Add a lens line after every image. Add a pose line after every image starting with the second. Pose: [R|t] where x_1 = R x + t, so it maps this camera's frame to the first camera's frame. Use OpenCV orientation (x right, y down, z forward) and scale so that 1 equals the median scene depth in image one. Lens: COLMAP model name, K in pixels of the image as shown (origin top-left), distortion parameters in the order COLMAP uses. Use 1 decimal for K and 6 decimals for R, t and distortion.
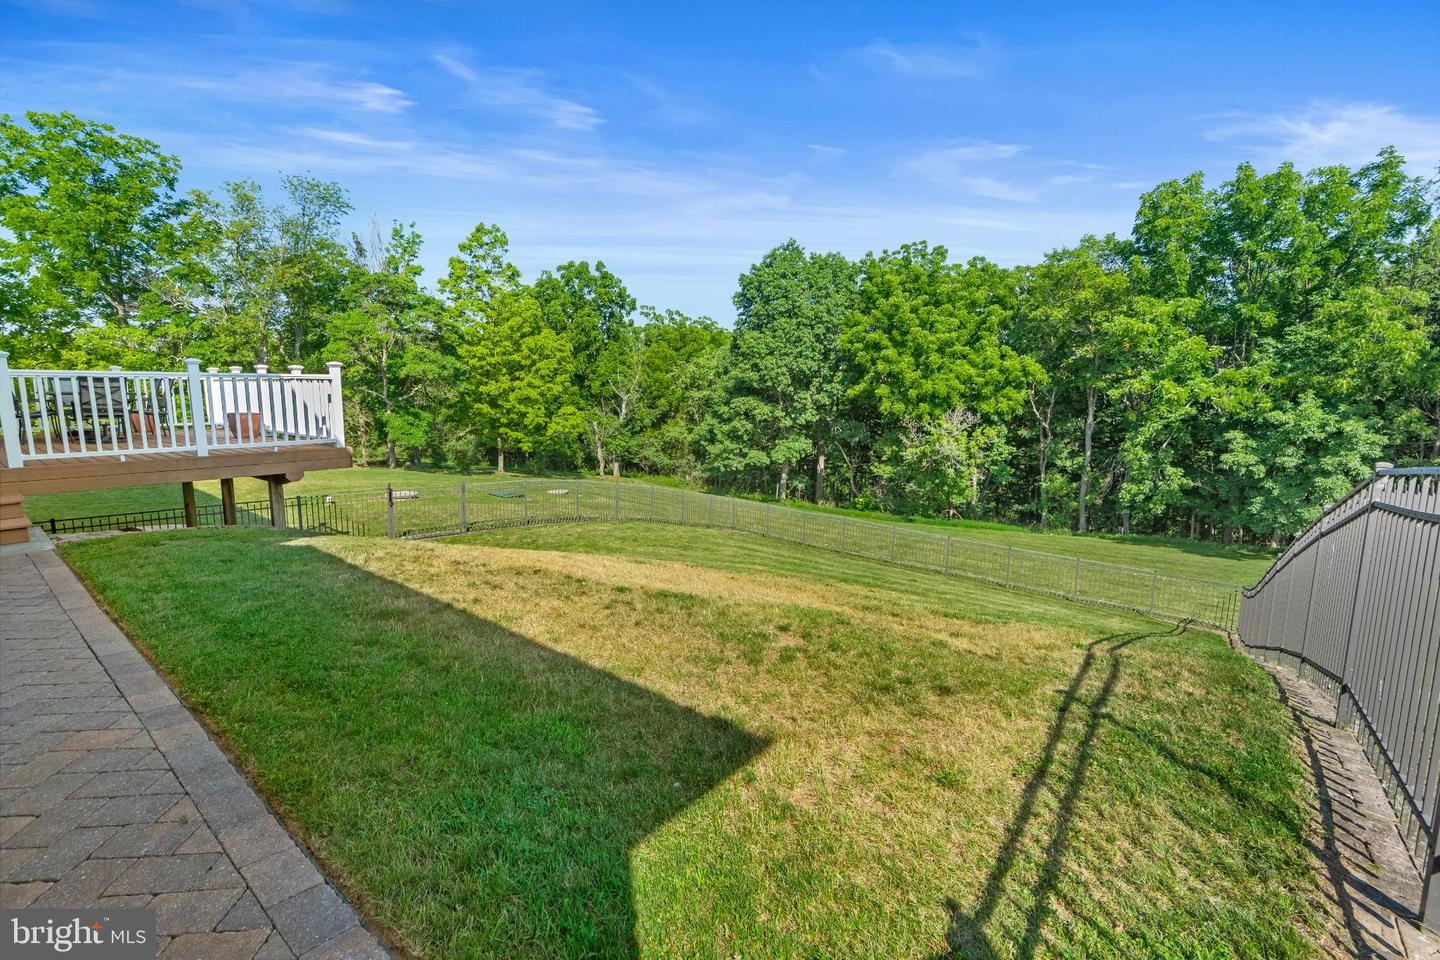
lens RADIAL K [[646.5, 0, 720.0], [0, 646.5, 480.0], [0, 0, 1]] dist [-0.002544, 0.000873]
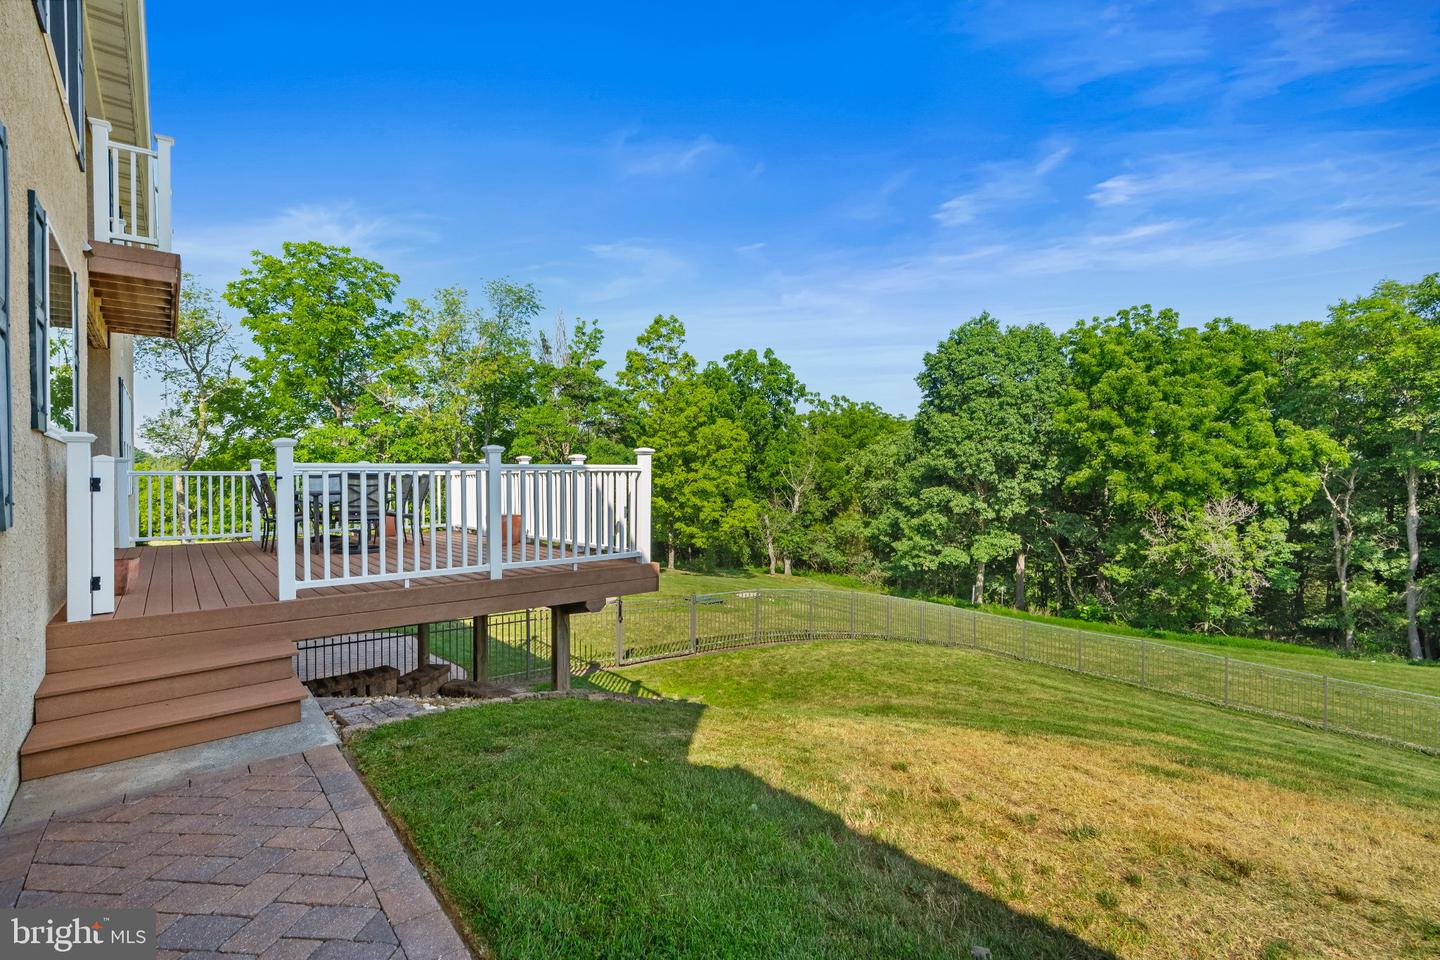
lens RADIAL K [[669.2, 0, 720.0], [0, 669.2, 480.0], [0, 0, 1]] dist [-0.002887, 0.000507]
pose [[0.980017, -0.014485, -0.198386, -0.077652], [-0.013125, 0.990462, -0.137158, -0.009082], [0.198481, 0.137021, 0.970480, 0.059026]]
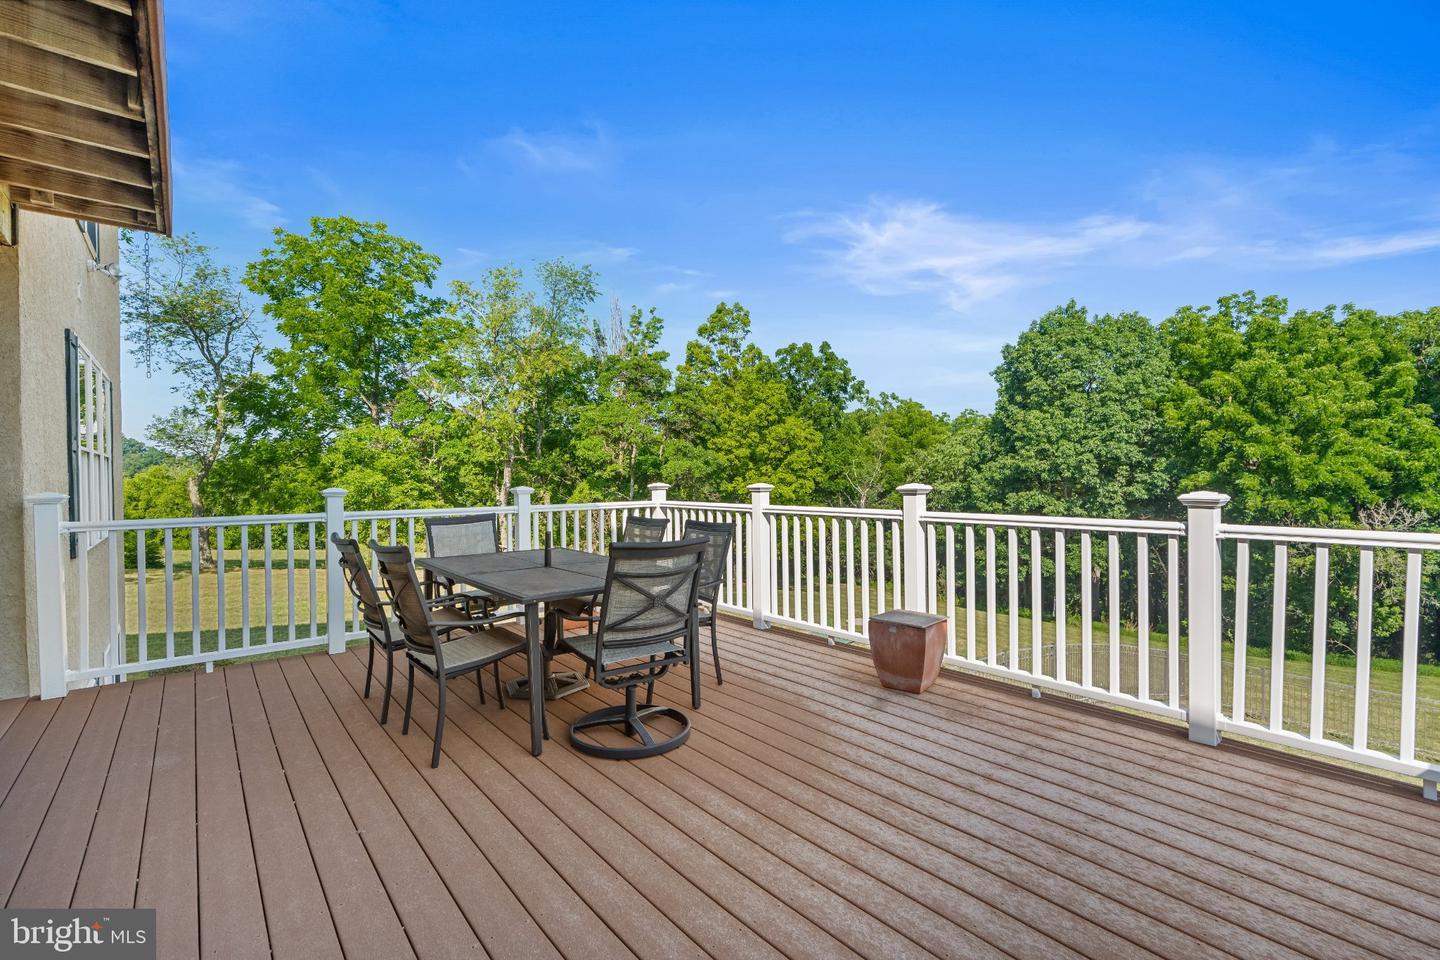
lens RADIAL K [[644.5, 0, 720.0], [0, 644.5, 480.0], [0, 0, 1]] dist [-0.003920, -0.000008]
pose [[0.980510, -0.016602, -0.195764, -0.196078], [-0.009779, 0.991064, -0.133029, -0.033880], [0.196224, 0.132351, 0.971586, 0.156642]]
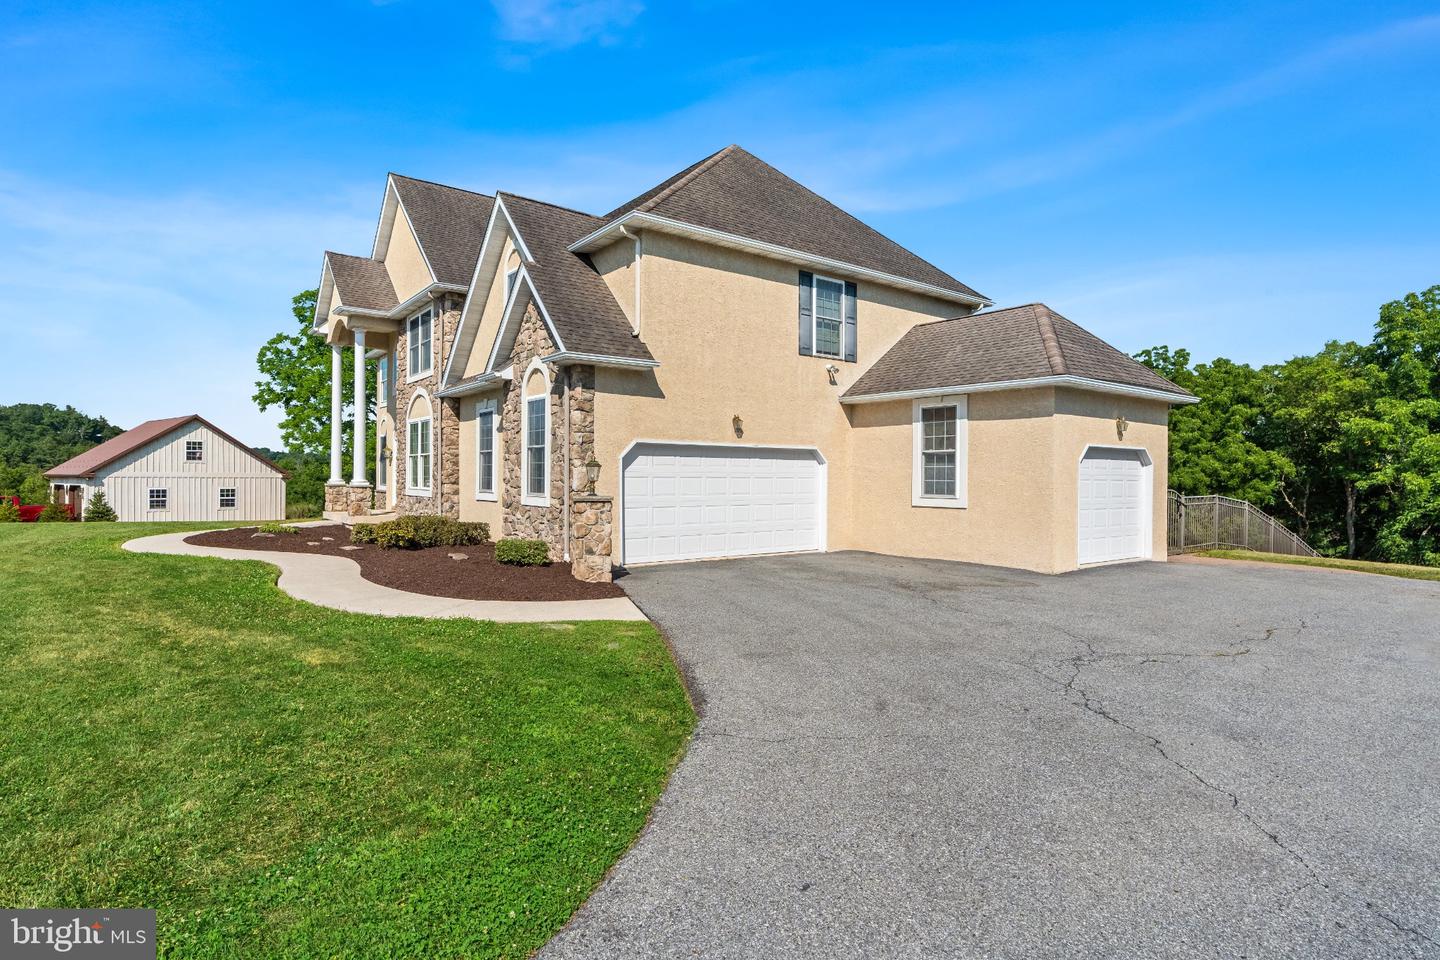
lens RADIAL K [[759.2, 0, 720.0], [0, 759.2, 480.0], [0, 0, 1]] dist [0.002204, 0.000500]
pose [[0.969625, -0.004481, -0.244555, -0.113063], [-0.029778, 0.990233, -0.136206, 0.057004], [0.242776, 0.139351, 0.960021, -0.433843]]
